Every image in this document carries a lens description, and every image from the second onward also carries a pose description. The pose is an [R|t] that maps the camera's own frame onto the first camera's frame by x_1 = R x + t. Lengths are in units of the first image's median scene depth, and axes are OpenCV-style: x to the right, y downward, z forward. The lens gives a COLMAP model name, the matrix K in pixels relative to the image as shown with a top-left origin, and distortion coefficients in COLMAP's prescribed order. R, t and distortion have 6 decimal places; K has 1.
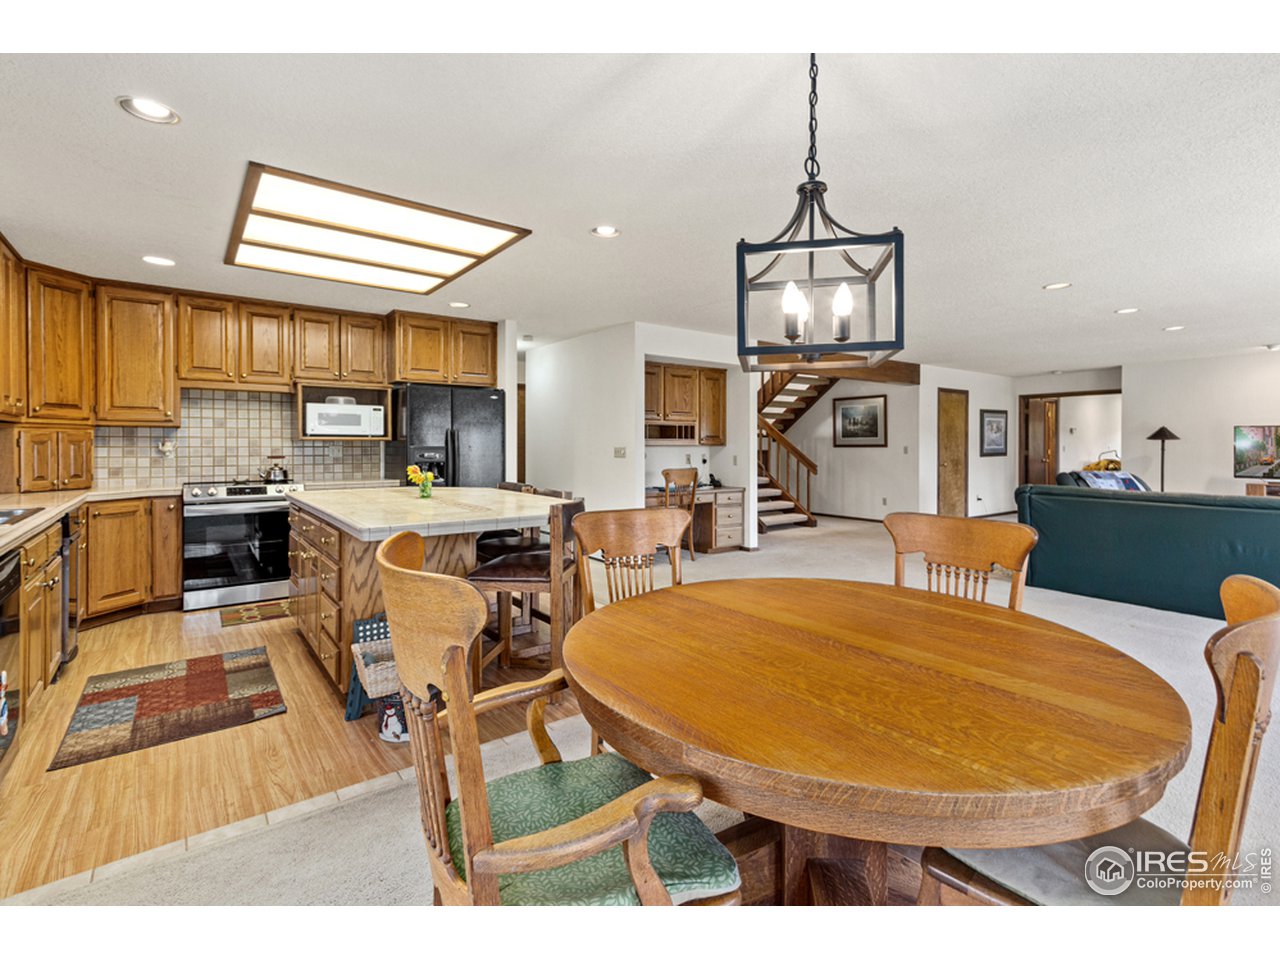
lens RADIAL K [[618.4, 0, 652.8], [0, 618.4, 448.4], [0, 0, 1]] dist [0.027811, -0.000778]
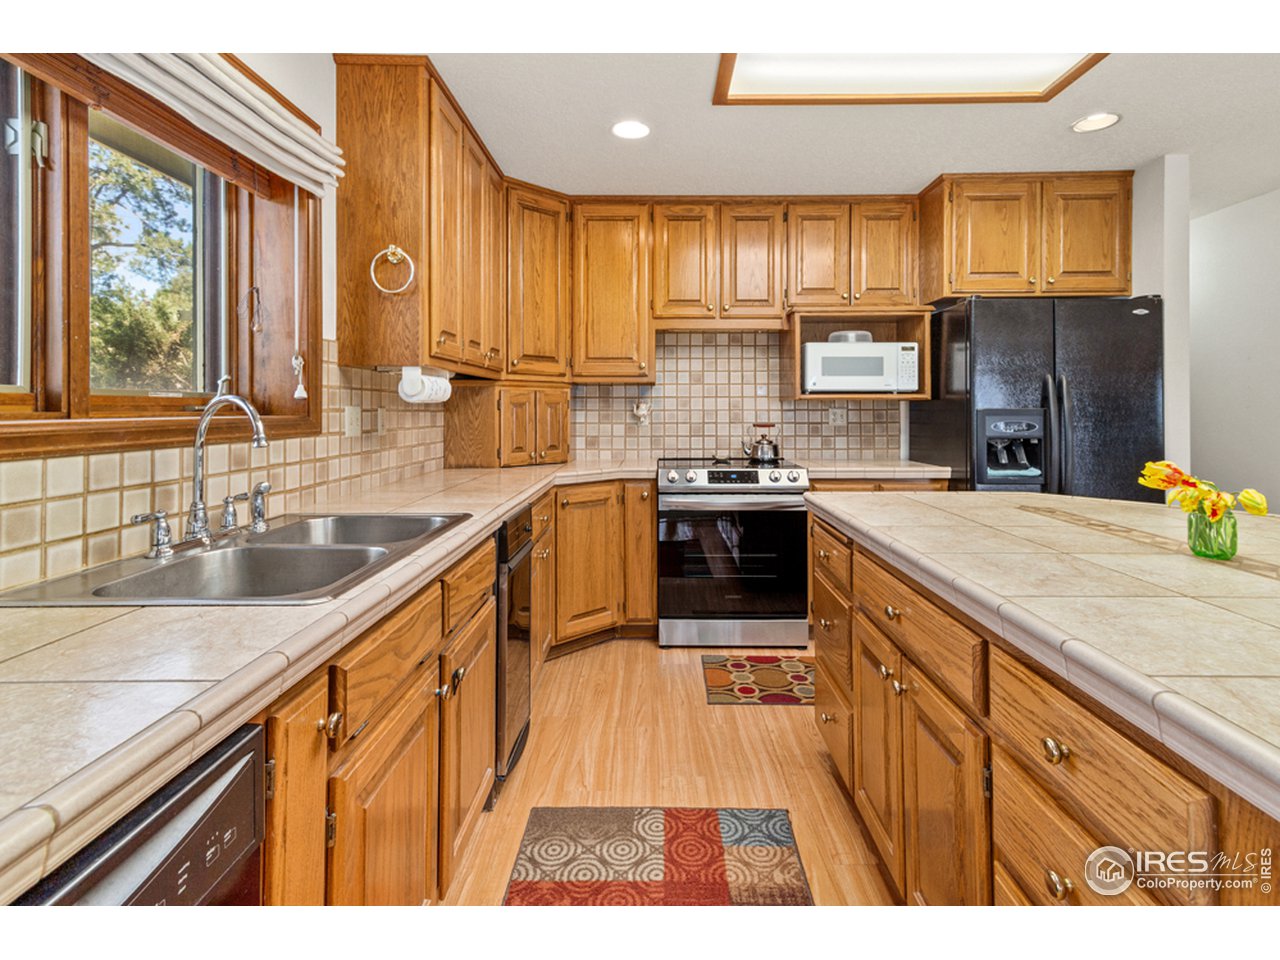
lens RADIAL K [[613.3, 0, 649.5], [0, 613.3, 401.1], [0, 0, 1]] dist [-0.000272, -0.000012]
pose [[0.791132, -0.009457, -0.611573, -0.317181], [-0.001171, 0.999855, -0.016977, -0.000751], [0.611645, 0.014147, 0.791006, 0.426340]]
